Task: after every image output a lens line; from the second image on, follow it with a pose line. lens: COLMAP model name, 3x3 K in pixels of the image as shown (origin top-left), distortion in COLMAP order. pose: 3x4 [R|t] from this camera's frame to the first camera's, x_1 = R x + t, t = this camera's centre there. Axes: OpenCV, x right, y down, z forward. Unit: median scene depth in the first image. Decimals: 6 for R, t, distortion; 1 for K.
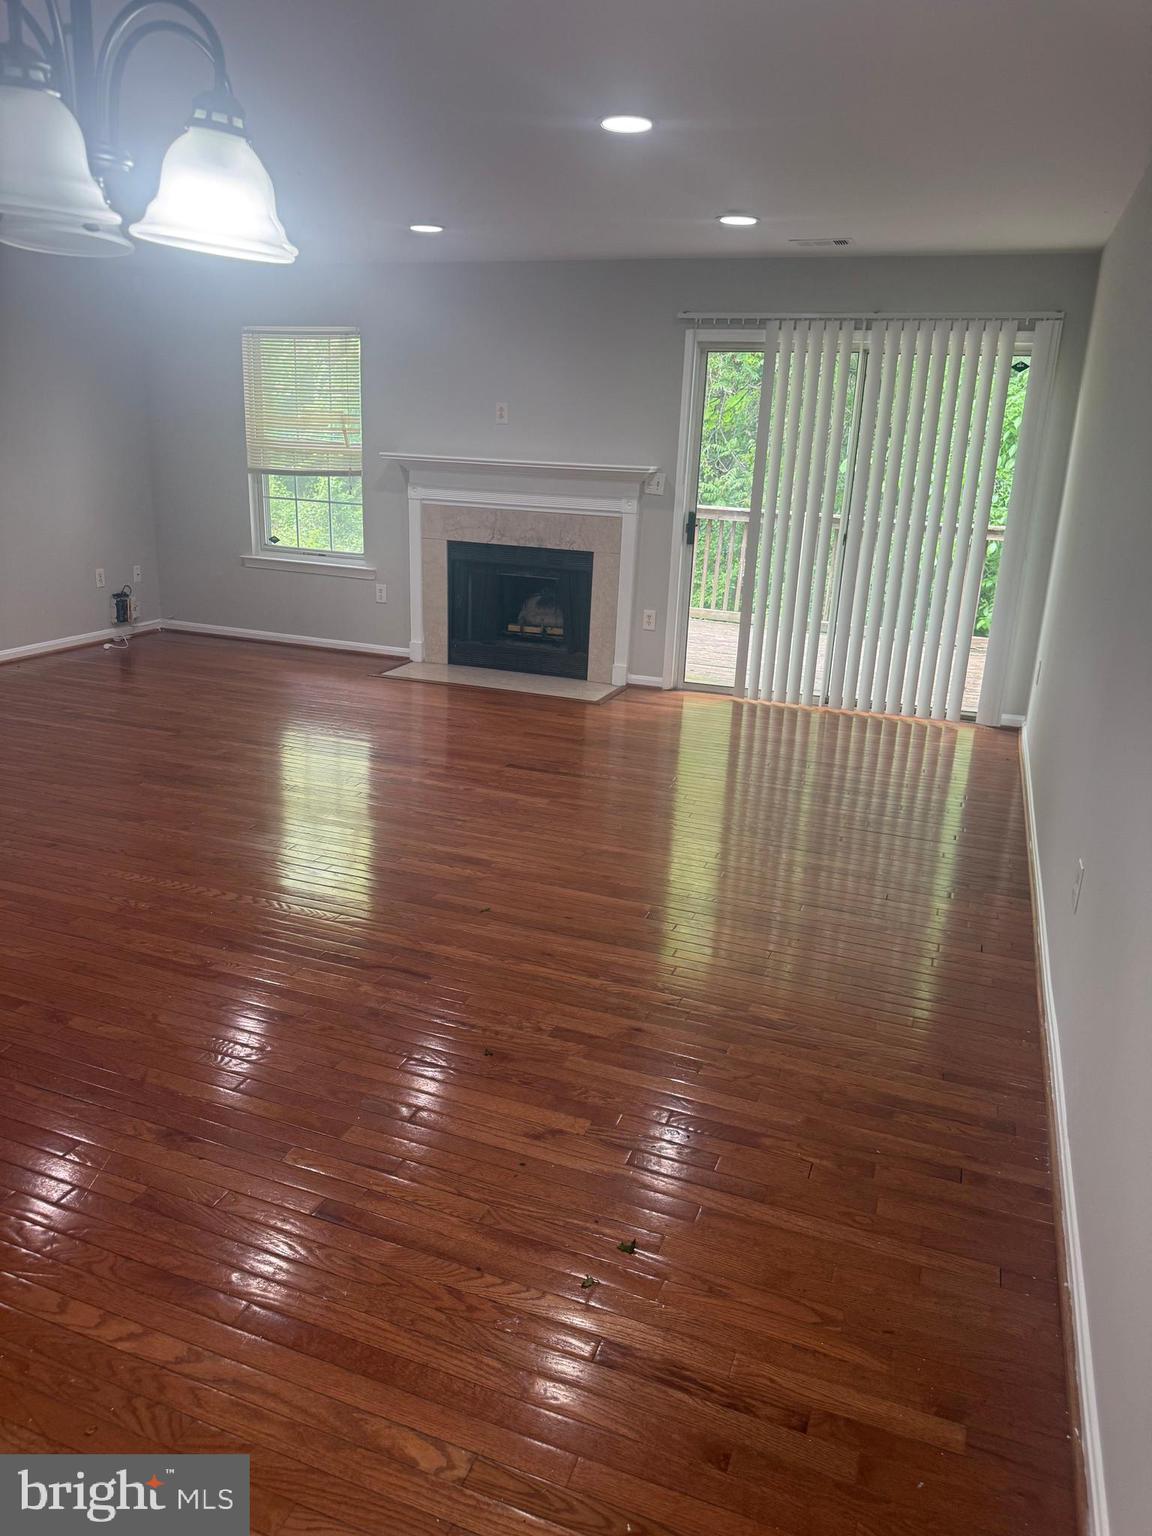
lens RADIAL K [[1091.4, 0, 579.4], [0, 1091.4, 773.0], [0, 0, 1]] dist [0.060747, -0.045815]
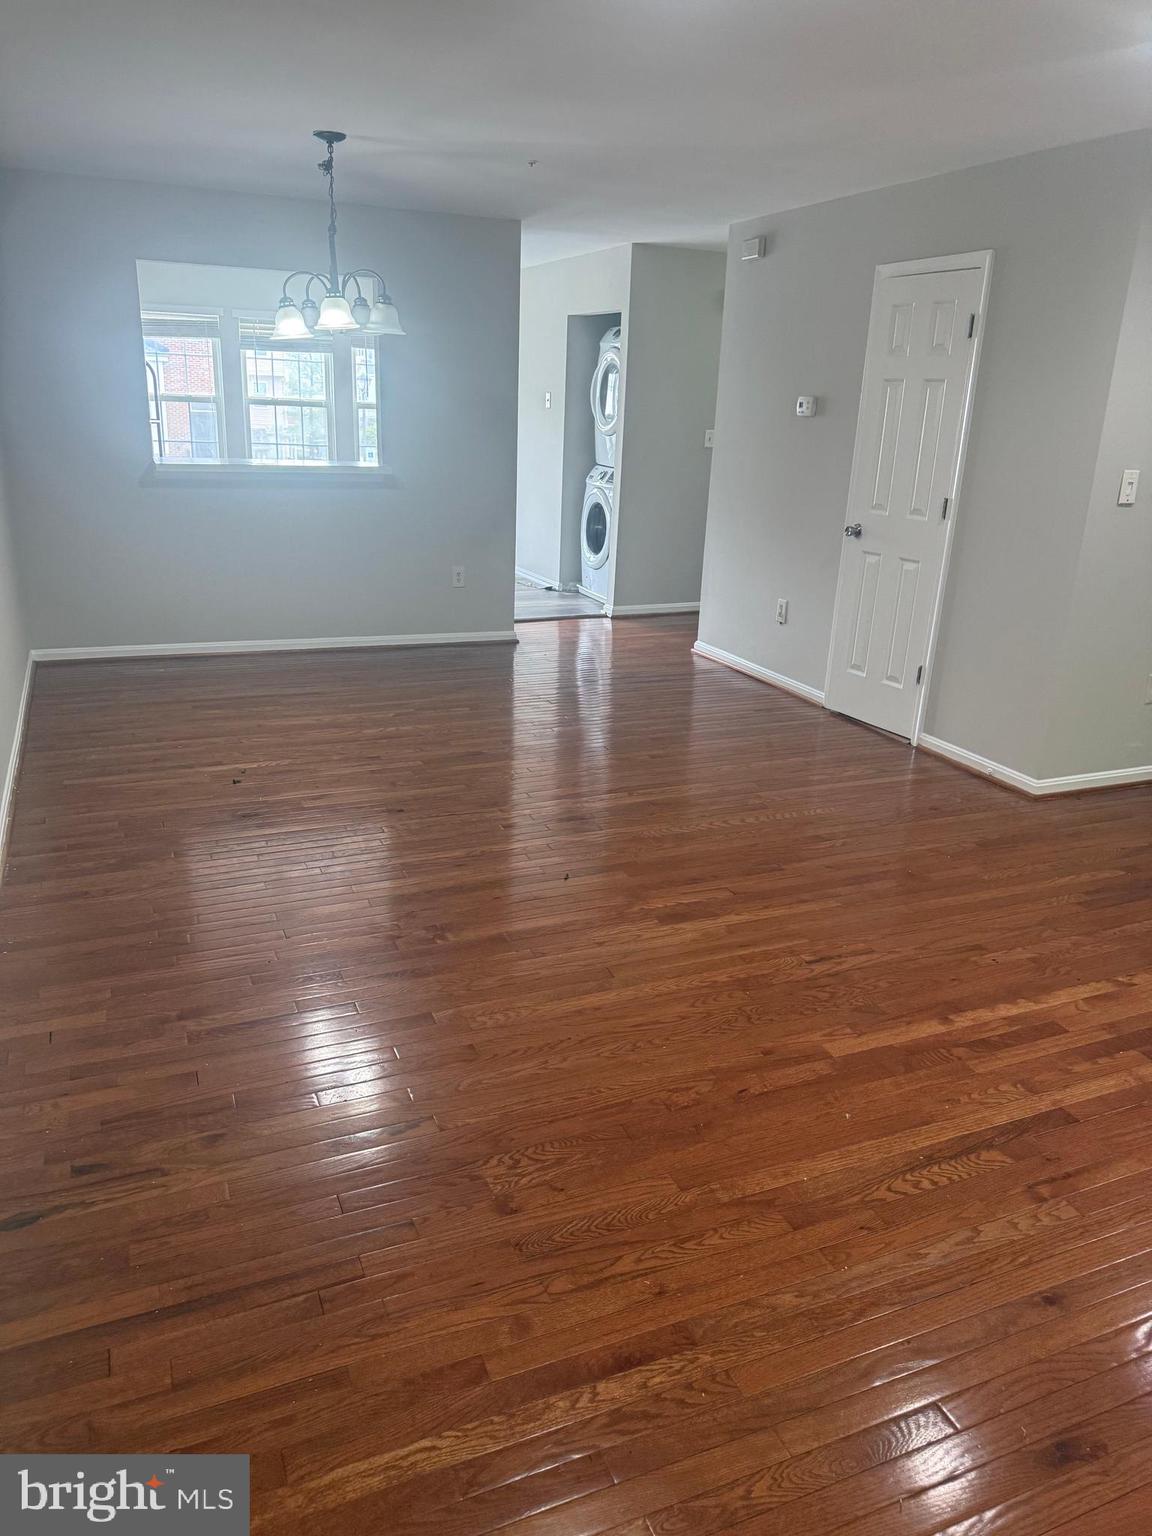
lens RADIAL K [[1091.4, 0, 579.4], [0, 1091.4, 773.0], [0, 0, 1]] dist [0.060747, -0.045815]
pose [[-0.726238, 0.163201, -0.667790, 0.600380], [-0.262776, 0.831736, 0.489043, -0.481879], [0.635237, 0.530641, -0.561153, 1.618186]]
